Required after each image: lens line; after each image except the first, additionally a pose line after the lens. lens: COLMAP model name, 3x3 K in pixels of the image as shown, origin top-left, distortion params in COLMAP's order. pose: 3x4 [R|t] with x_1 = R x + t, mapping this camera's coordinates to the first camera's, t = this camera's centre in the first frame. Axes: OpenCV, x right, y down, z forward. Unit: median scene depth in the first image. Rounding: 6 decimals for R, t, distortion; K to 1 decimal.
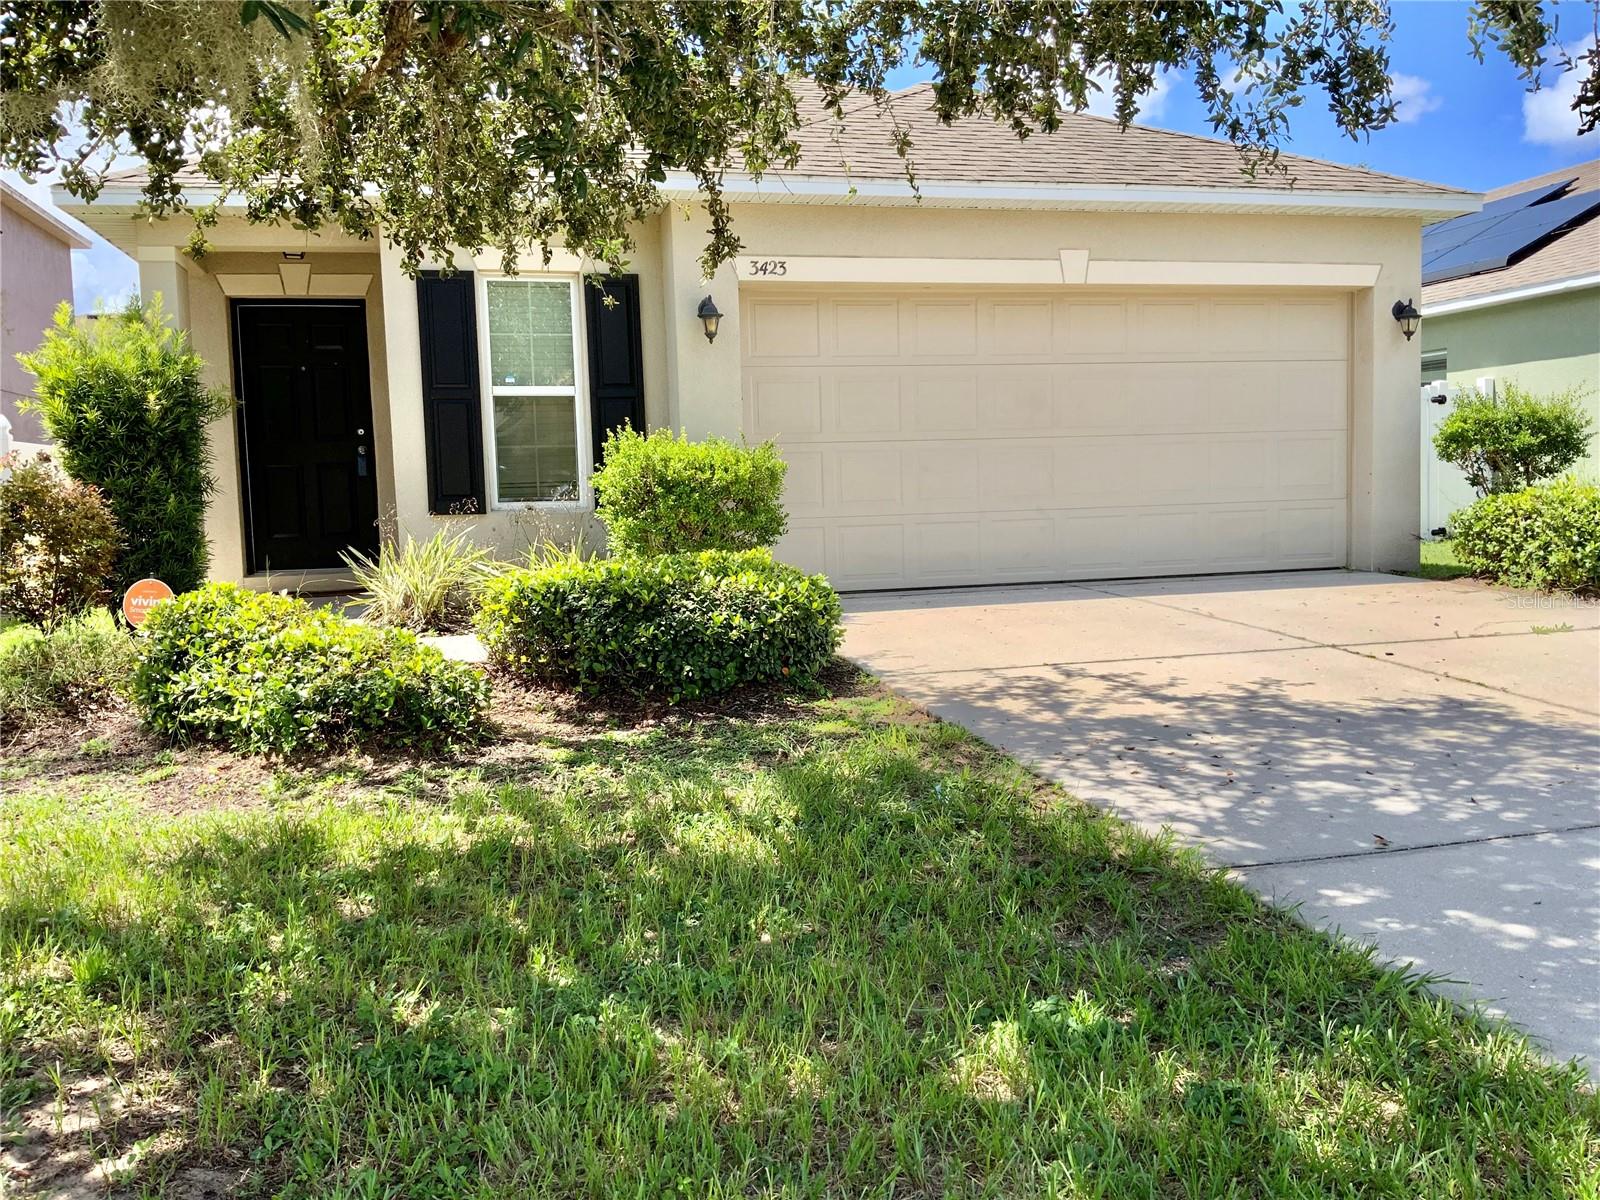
lens RADIAL K [[1308.4, 0, 785.4], [0, 1308.4, 616.6], [0, 0, 1]] dist [0.078025, -0.164645]
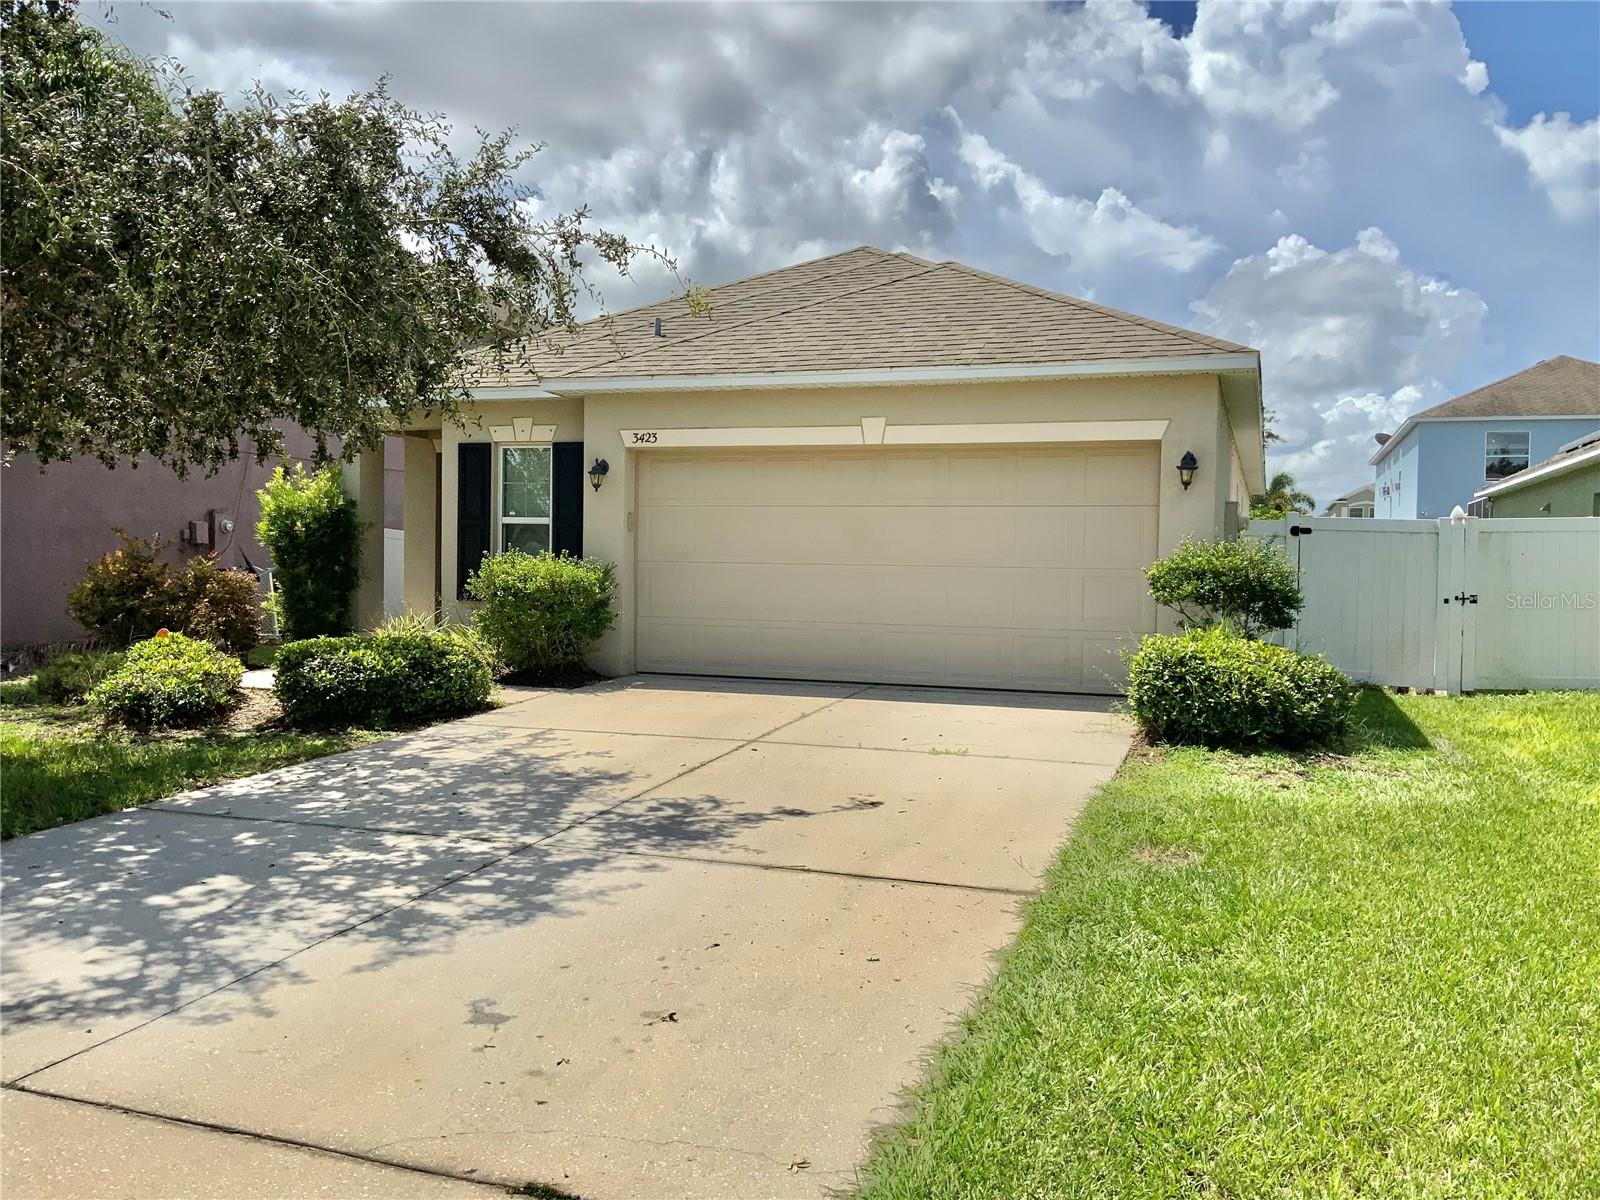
lens RADIAL K [[1308.4, 0, 809.0], [0, 1308.4, 599.7], [0, 0, 1]] dist [0.078025, -0.164645]
pose [[0.837953, 0.056110, -0.542850, 0.885733], [-0.094087, 0.994660, -0.042425, -0.051597], [0.537571, 0.086625, 0.838757, -0.056070]]
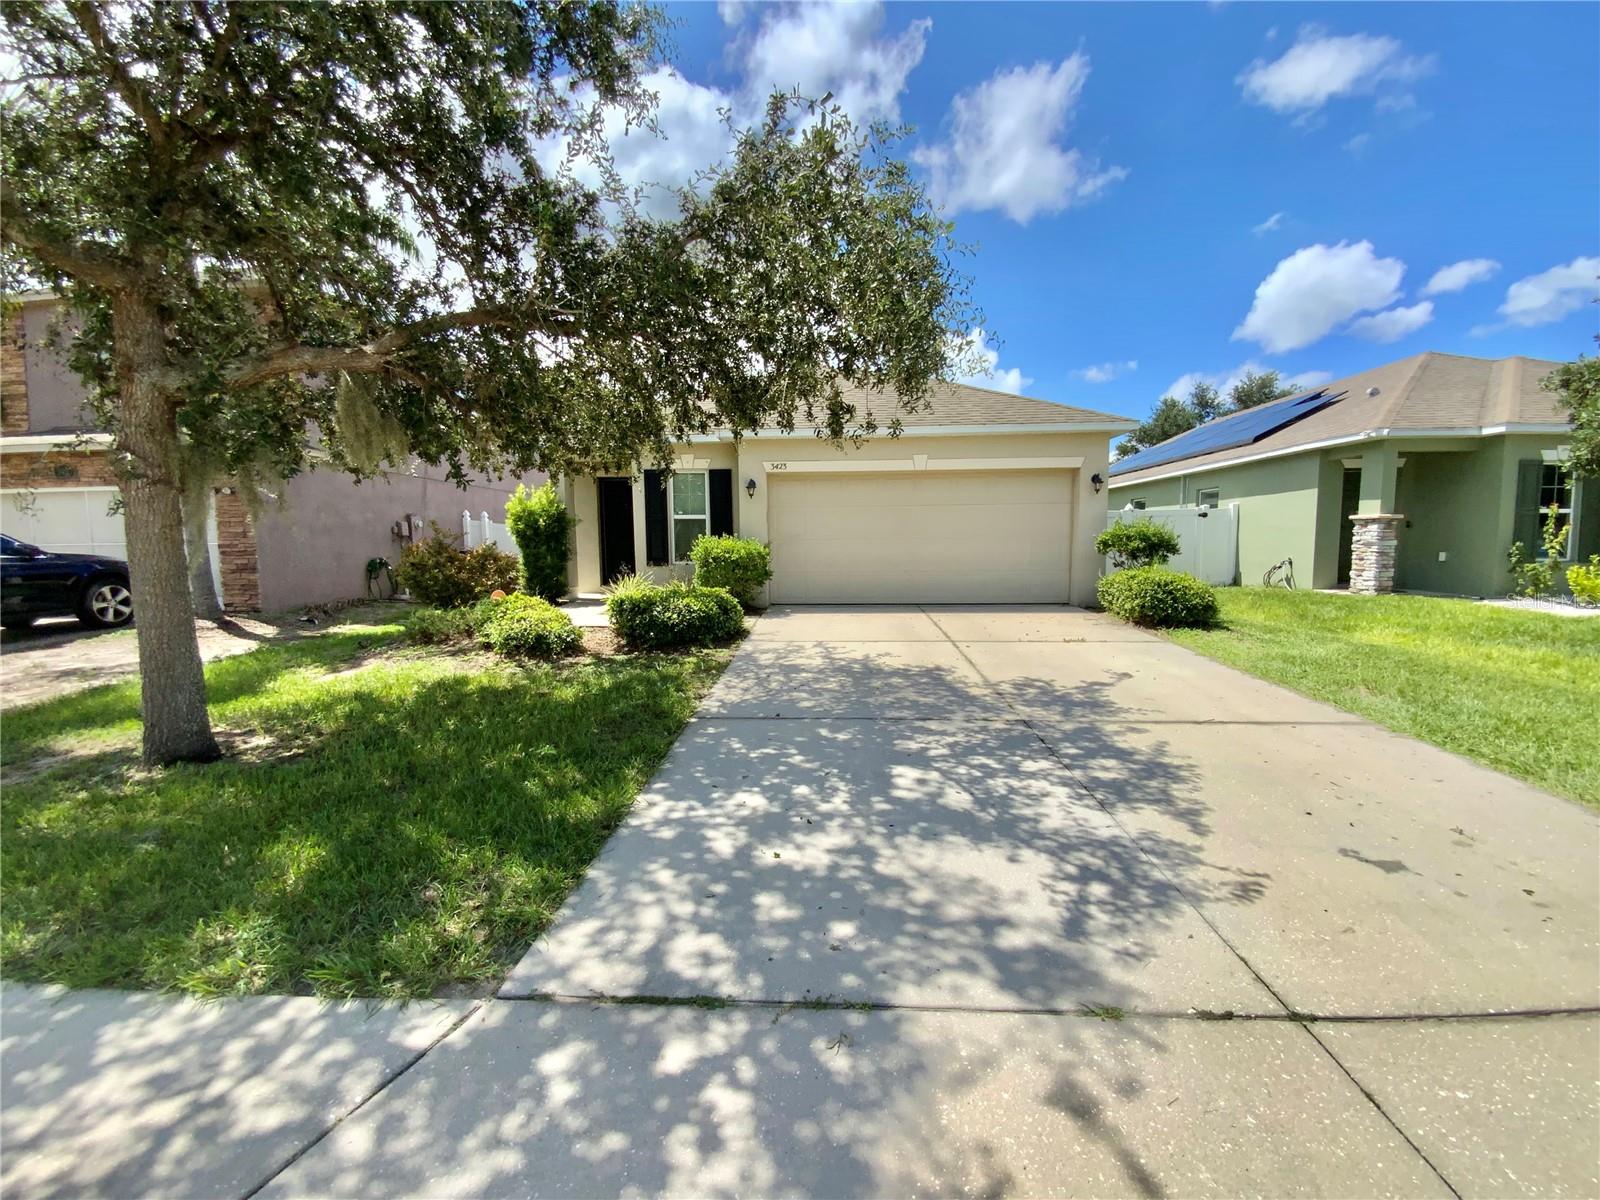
lens RADIAL K [[652.1, 0, 803.3], [0, 652.1, 586.6], [0, 0, 1]] dist [0.010758, -0.005153]
pose [[0.956526, 0.040384, -0.288837, 0.371835], [-0.047947, 0.998666, -0.019155, -0.027581], [0.287678, 0.032171, 0.957187, -0.101442]]
